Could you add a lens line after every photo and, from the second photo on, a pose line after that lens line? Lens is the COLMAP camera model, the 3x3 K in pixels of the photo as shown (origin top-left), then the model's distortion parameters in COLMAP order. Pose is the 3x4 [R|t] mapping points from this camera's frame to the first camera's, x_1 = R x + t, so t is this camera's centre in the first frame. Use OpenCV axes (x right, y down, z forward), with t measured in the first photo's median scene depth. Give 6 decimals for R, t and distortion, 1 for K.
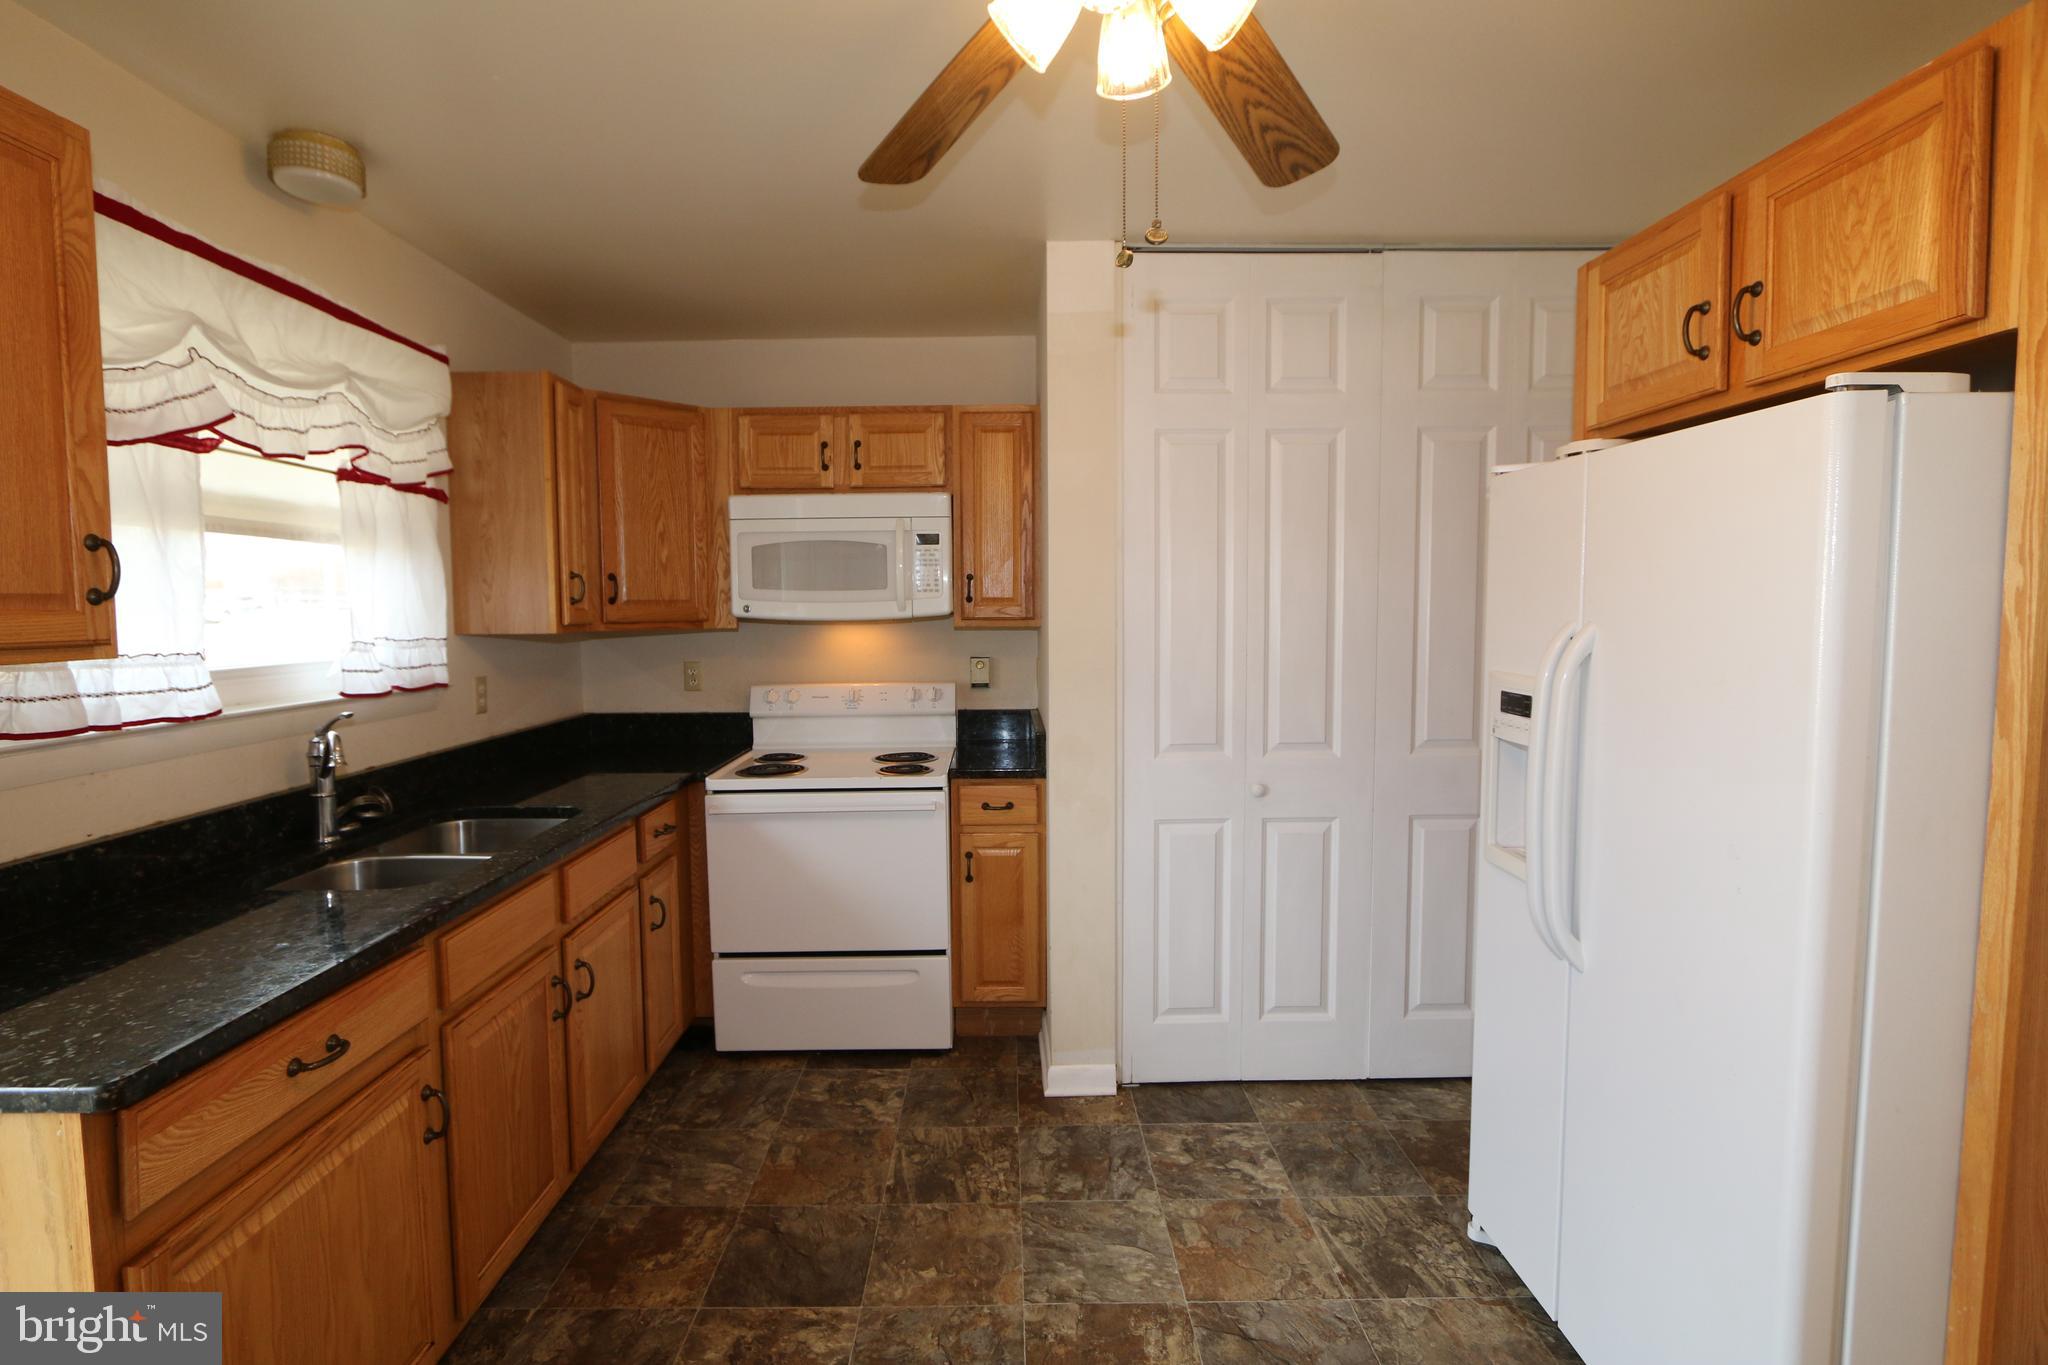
lens RADIAL K [[938.5, 0, 1020.2], [0, 938.5, 671.8], [0, 0, 1]] dist [-0.018723, 0.001533]
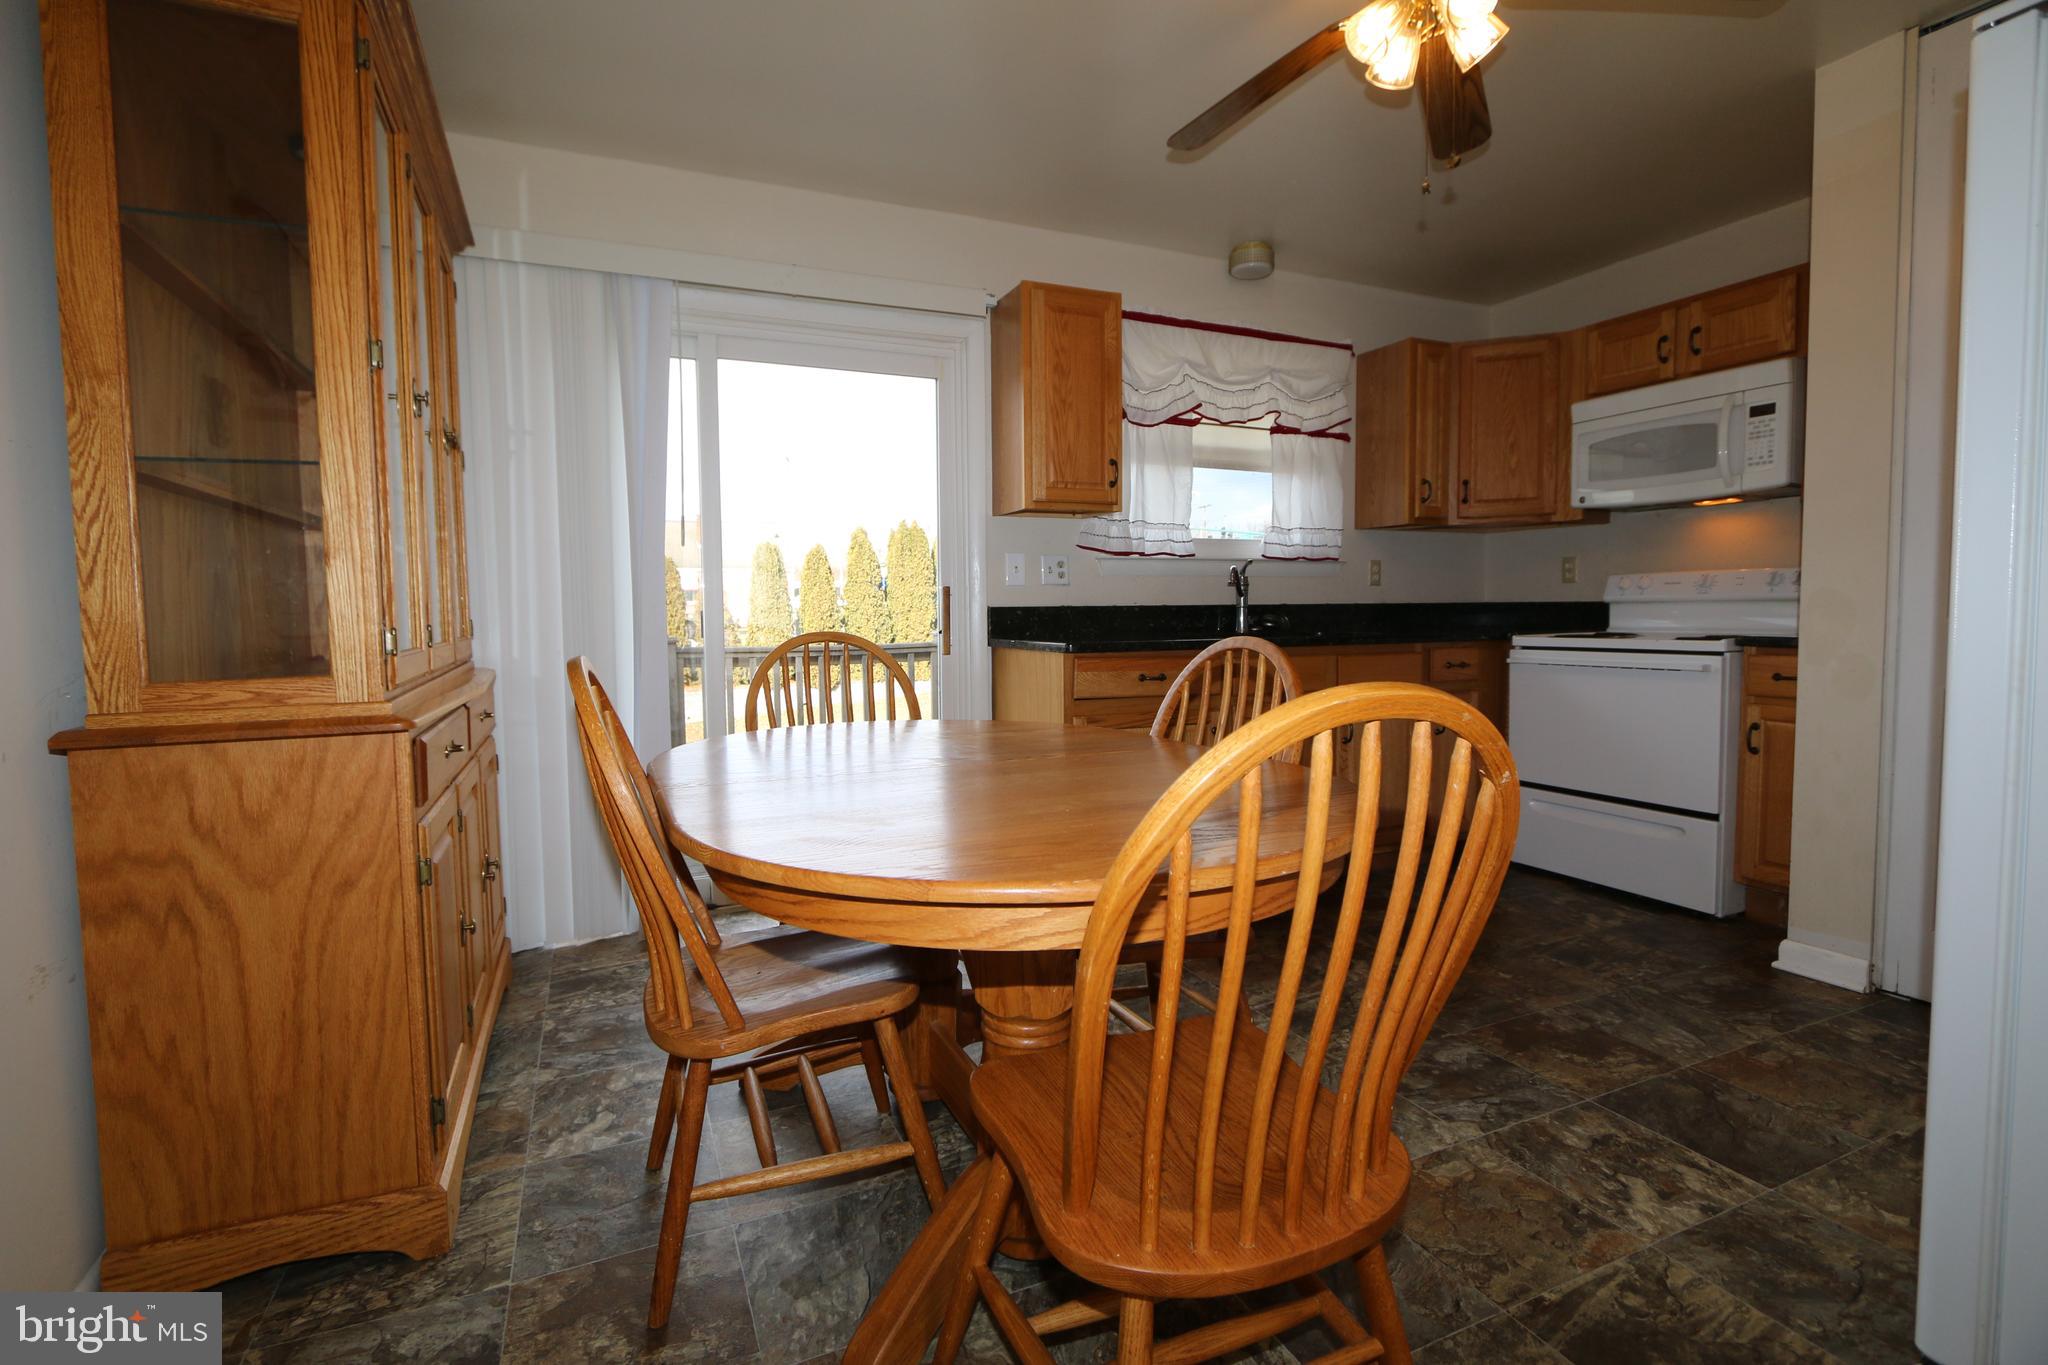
lens RADIAL K [[938.5, 0, 1017.0], [0, 938.5, 677.2], [0, 0, 1]] dist [-0.018723, 0.001533]
pose [[0.405813, 0.067720, -0.911444, 0.608191], [-0.051431, 0.997363, 0.051205, 0.159028], [0.912508, 0.026097, 0.408225, -0.120788]]
